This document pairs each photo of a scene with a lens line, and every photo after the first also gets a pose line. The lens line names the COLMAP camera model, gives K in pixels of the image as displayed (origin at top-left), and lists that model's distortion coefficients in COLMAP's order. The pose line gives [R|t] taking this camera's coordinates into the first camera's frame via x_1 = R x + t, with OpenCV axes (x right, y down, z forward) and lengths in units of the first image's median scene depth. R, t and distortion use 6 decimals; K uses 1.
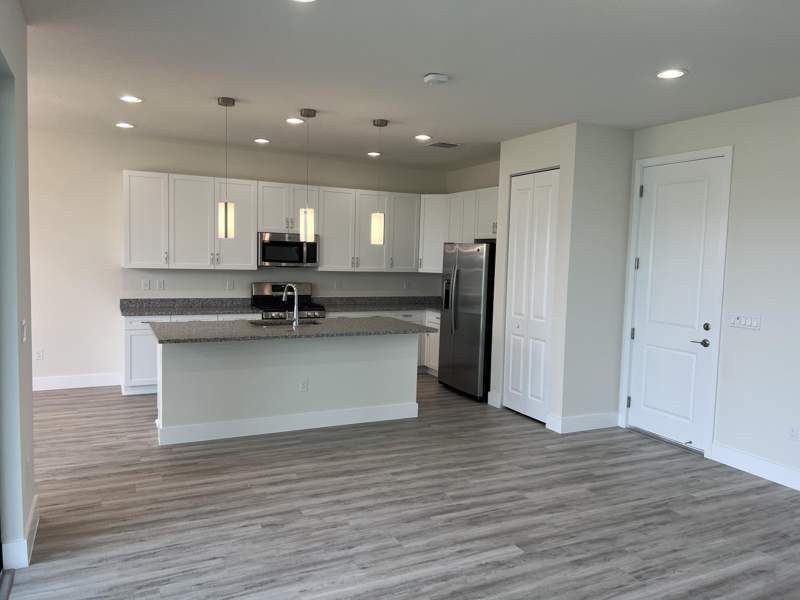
lens RADIAL K [[604.0, 0, 401.7], [0, 604.0, 296.2], [0, 0, 1]] dist [0.063860, -0.068306]
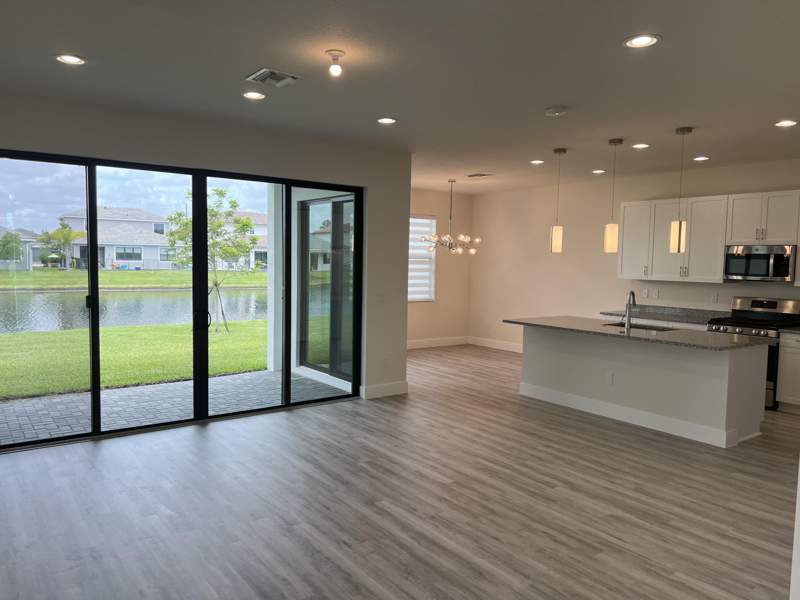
lens RADIAL K [[604.0, 0, 393.8], [0, 604.0, 298.2], [0, 0, 1]] dist [0.063860, -0.068306]
pose [[0.158735, 0.039685, -0.986523, 1.069163], [-0.083095, 0.996184, 0.026703, -0.000454], [0.983818, 0.077736, 0.161427, 0.479089]]
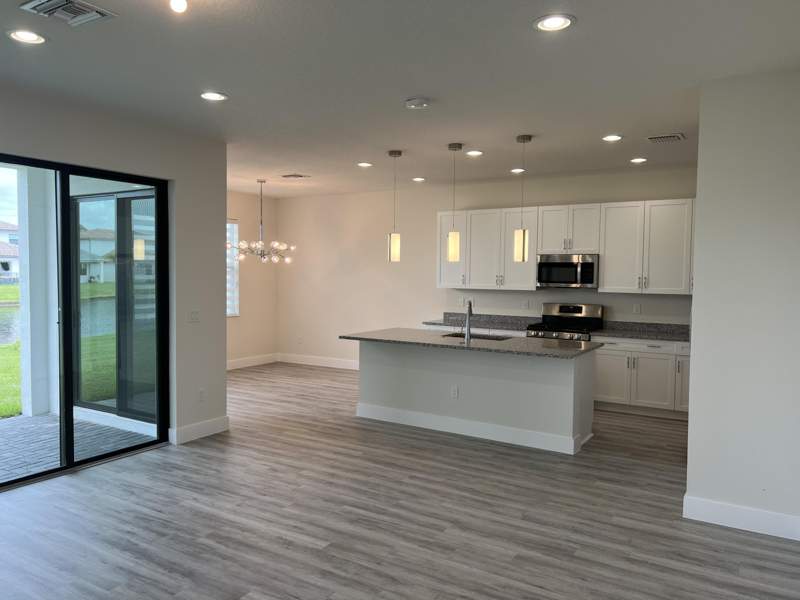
lens RADIAL K [[604.0, 0, 403.8], [0, 604.0, 298.2], [0, 0, 1]] dist [0.063860, -0.068306]
pose [[0.521133, 0.015938, -0.853326, 0.856454], [-0.055741, 0.998327, -0.015395, -0.001529], [0.851653, 0.055588, 0.521150, 0.406296]]
